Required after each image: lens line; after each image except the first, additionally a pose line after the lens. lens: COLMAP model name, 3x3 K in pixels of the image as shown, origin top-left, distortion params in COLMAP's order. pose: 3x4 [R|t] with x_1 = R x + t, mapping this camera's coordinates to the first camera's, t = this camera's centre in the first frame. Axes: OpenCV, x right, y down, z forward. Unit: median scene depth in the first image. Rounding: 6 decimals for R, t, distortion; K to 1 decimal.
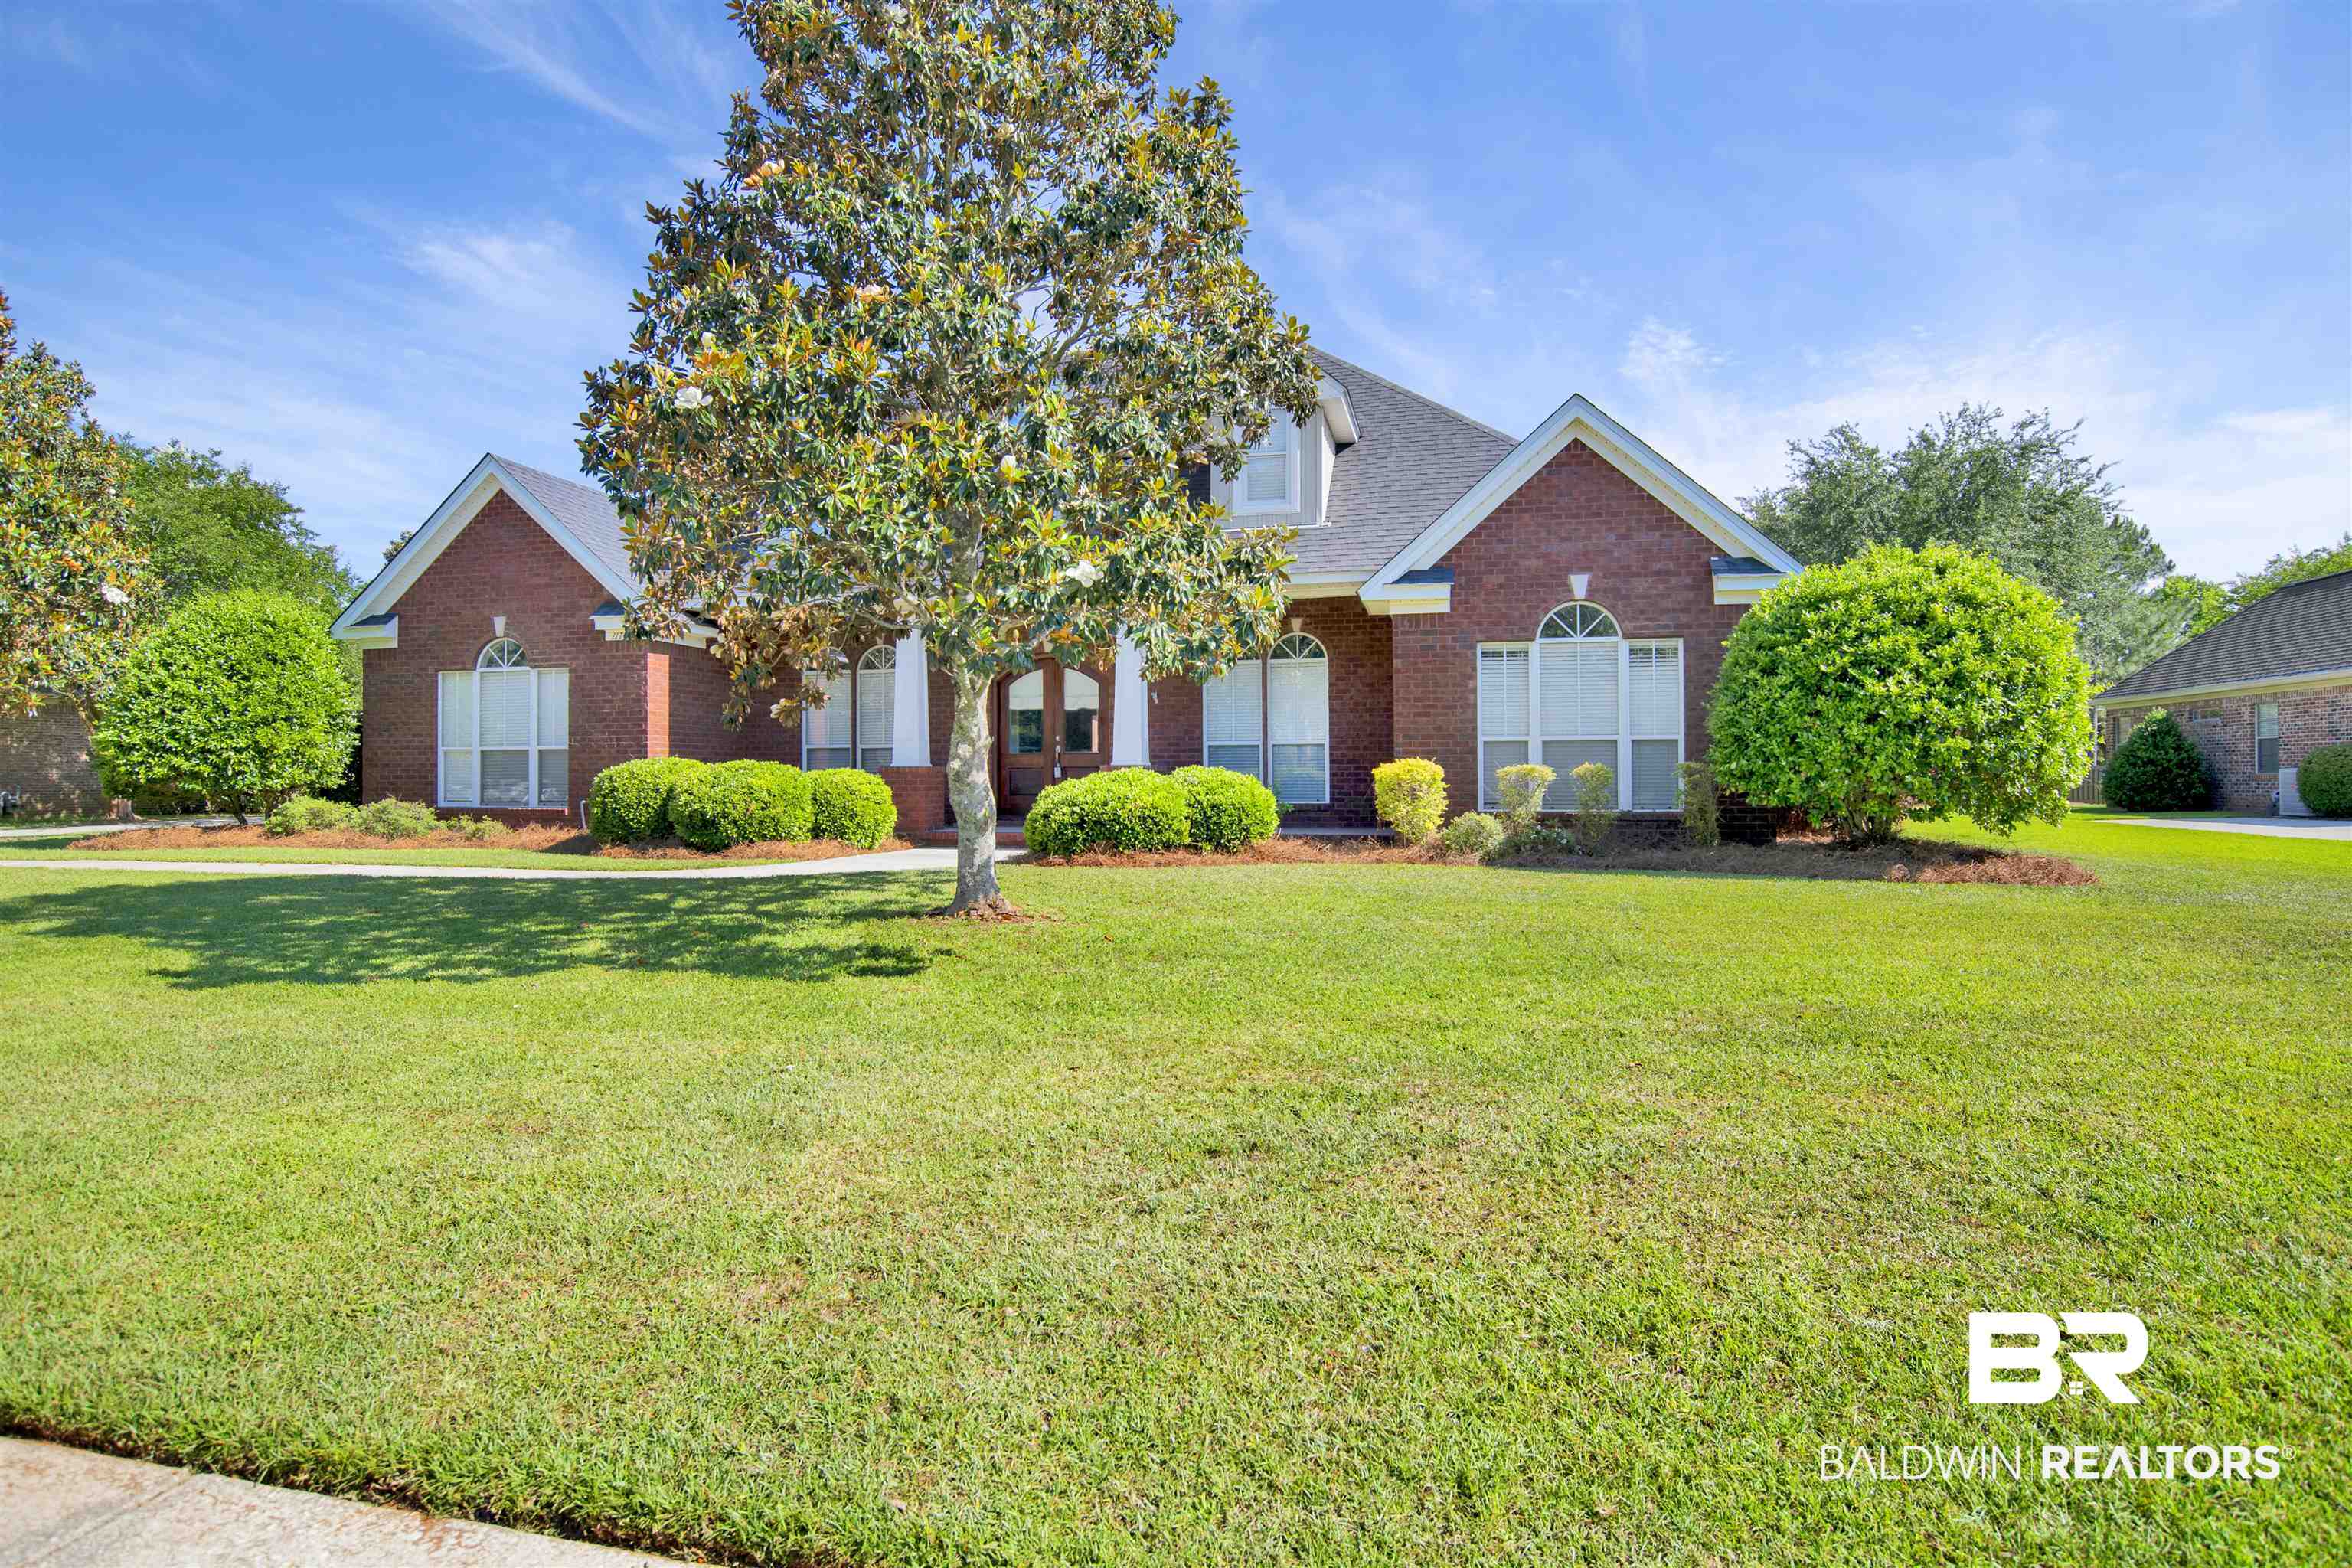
lens RADIAL K [[1220.6, 0, 1187.3], [0, 1220.6, 773.4], [0, 0, 1]] dist [-0.069804, 0.023640]
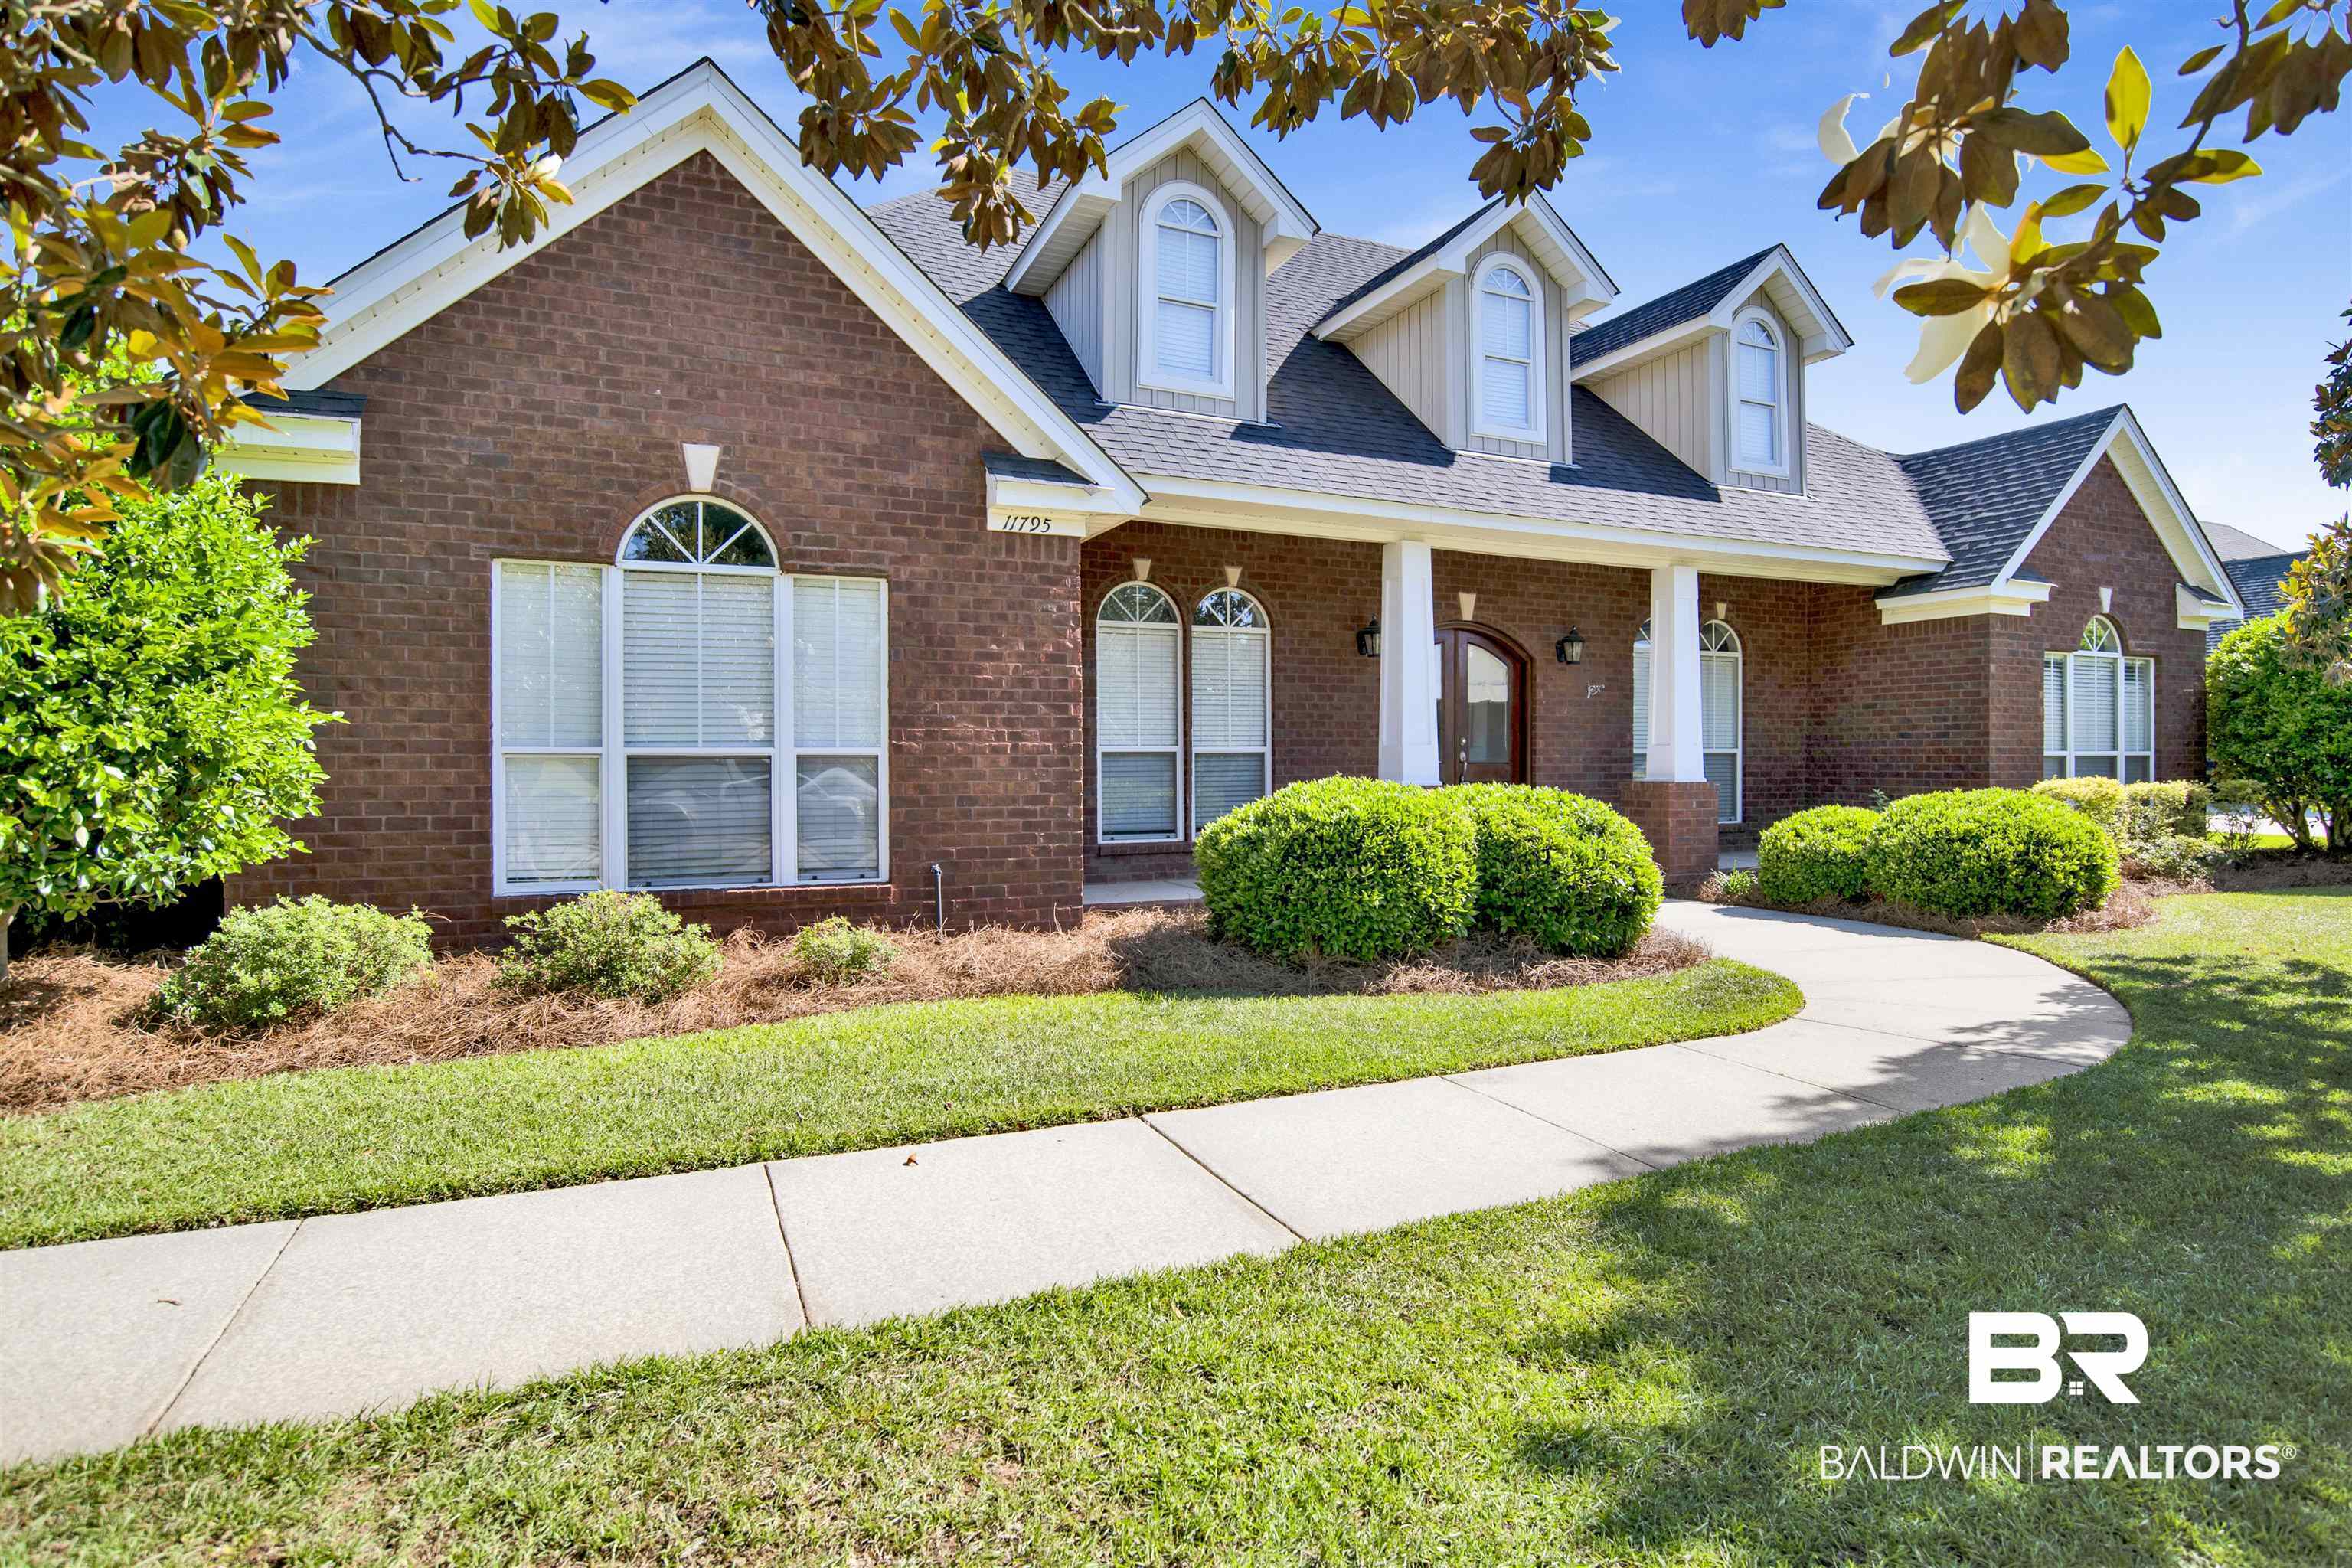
lens RADIAL K [[1220.6, 0, 1174.8], [0, 1220.6, 782.9], [0, 0, 1]] dist [-0.069804, 0.023640]
pose [[0.802926, -0.009995, 0.595995, -0.804281], [-0.001083, 0.999833, 0.018227, -0.020415], [-0.596078, -0.015281, 0.802781, 0.633370]]
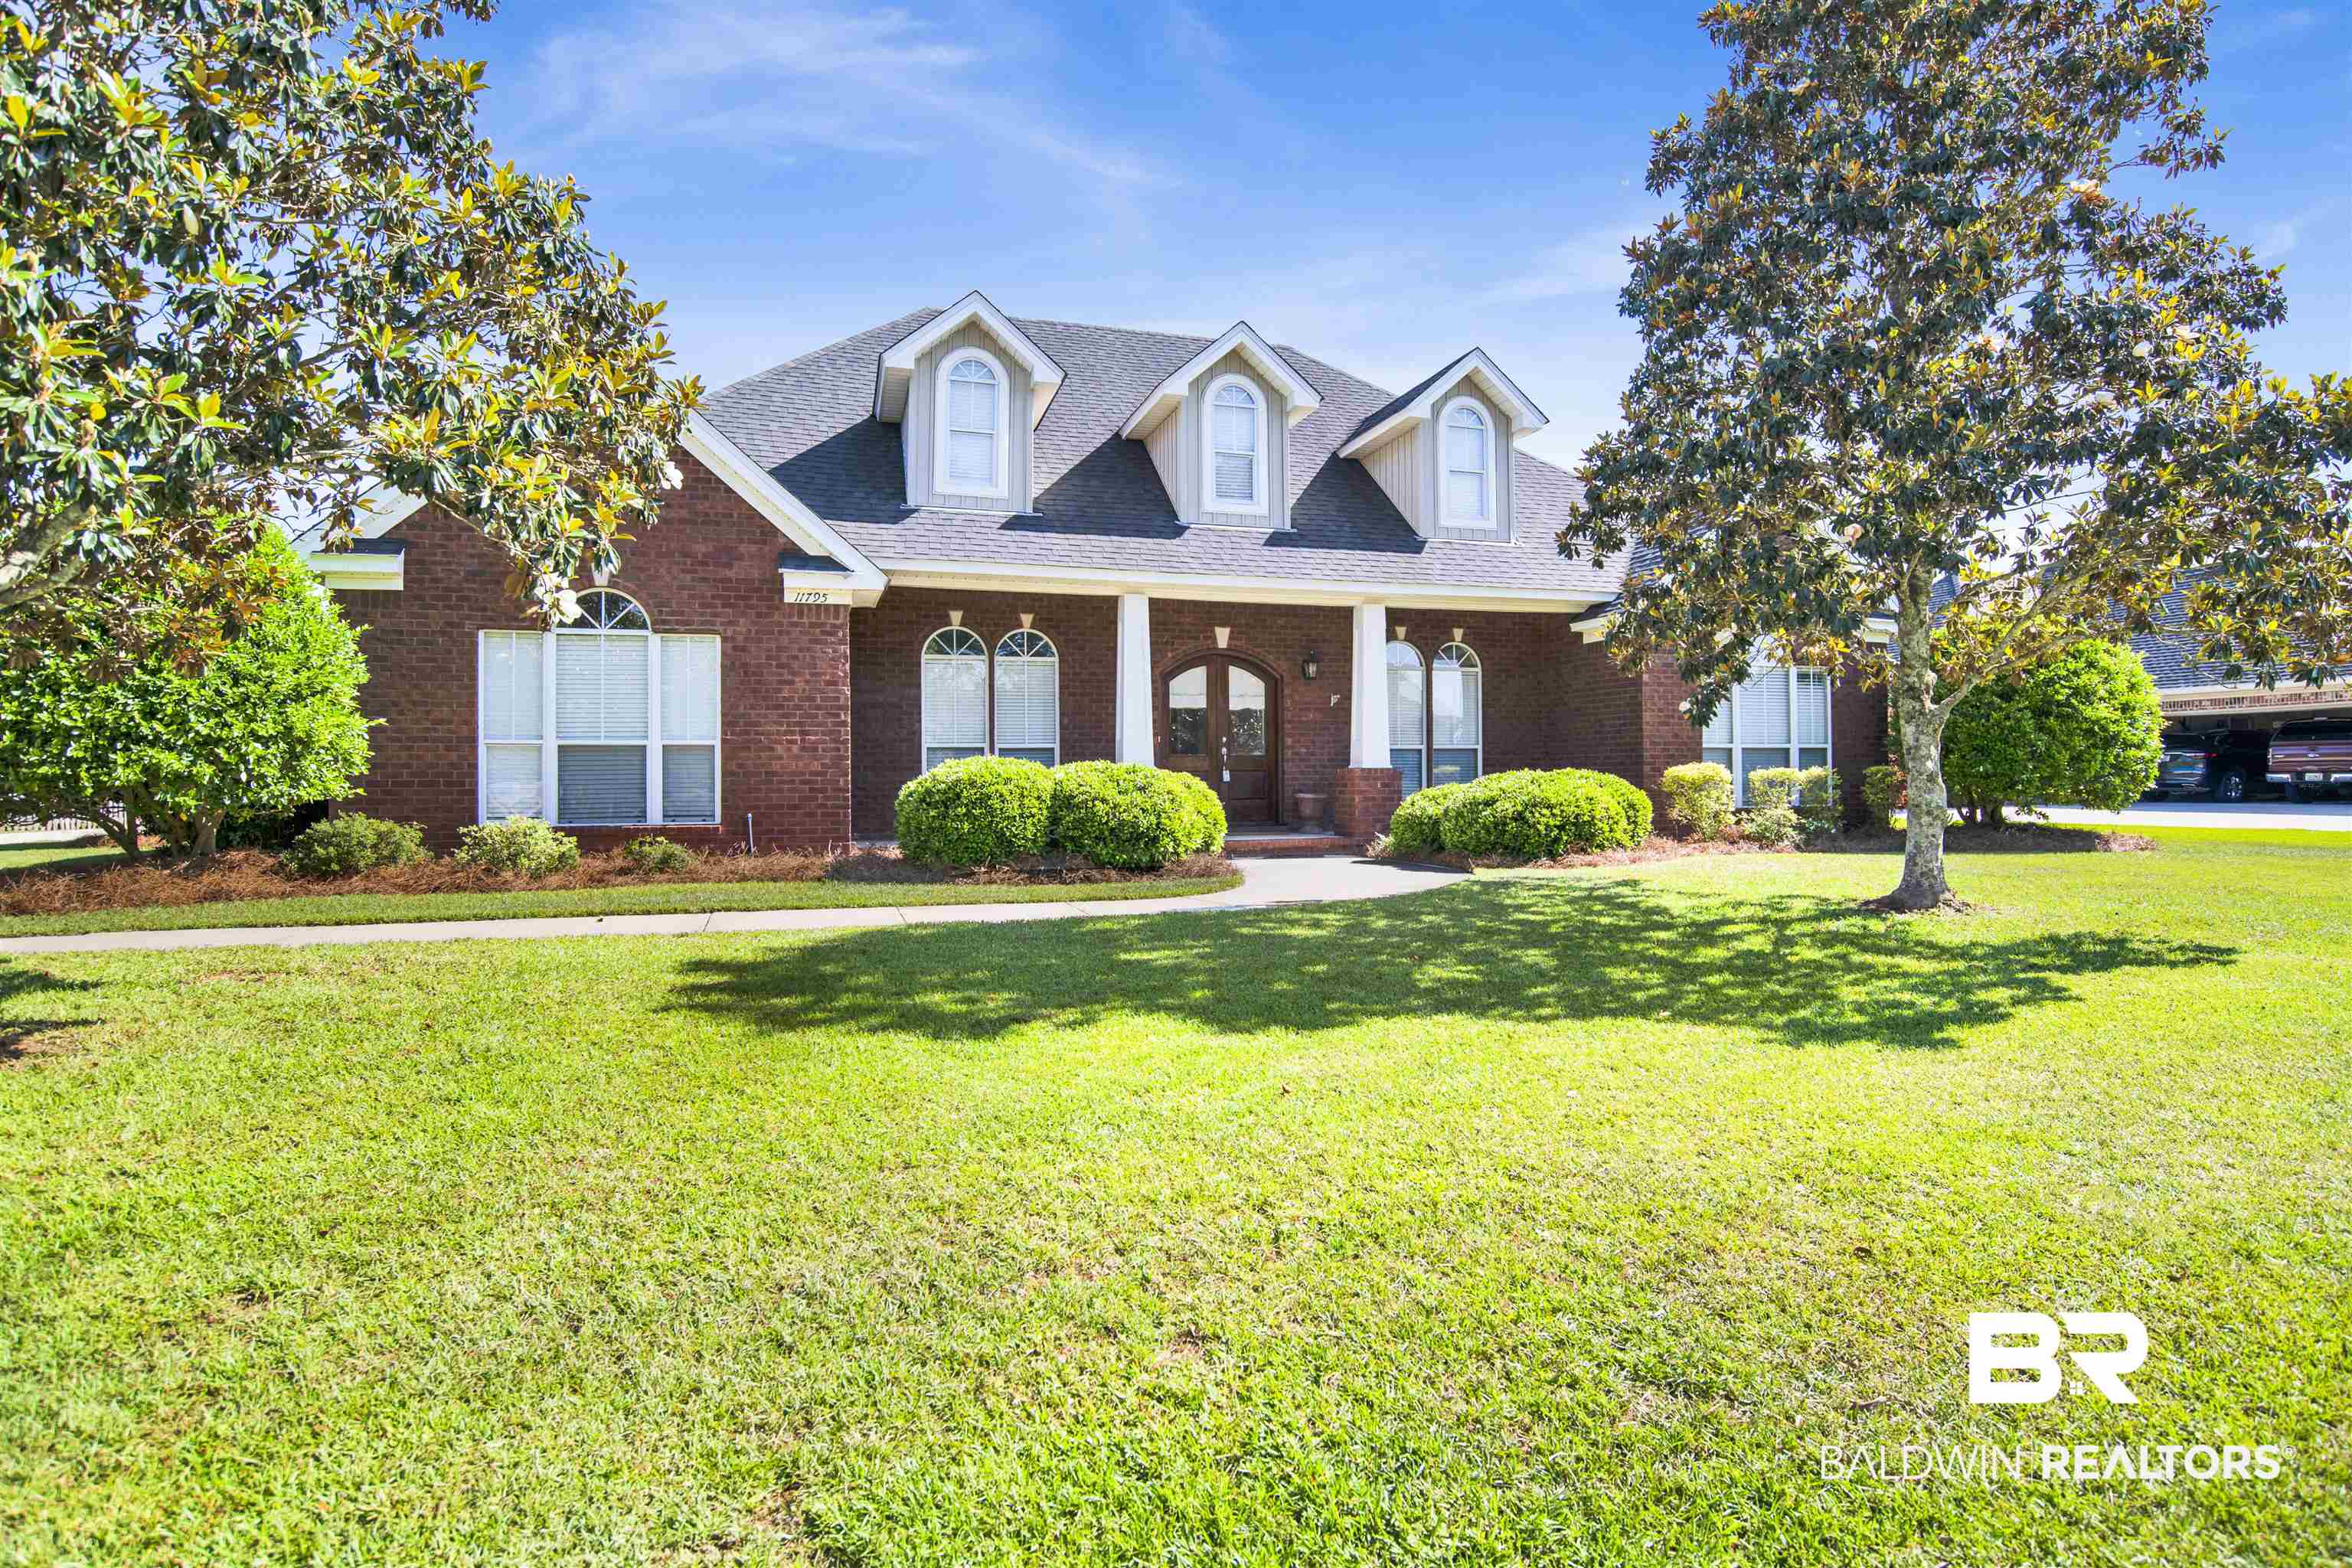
lens RADIAL K [[1220.6, 0, 1182.5], [0, 1220.6, 779.9], [0, 0, 1]] dist [-0.069804, 0.023640]
pose [[0.868329, -0.002737, 0.495981, -0.725899], [0.002875, 0.999996, 0.000484, 0.002396], [-0.495980, 0.001006, 0.868333, 0.236222]]
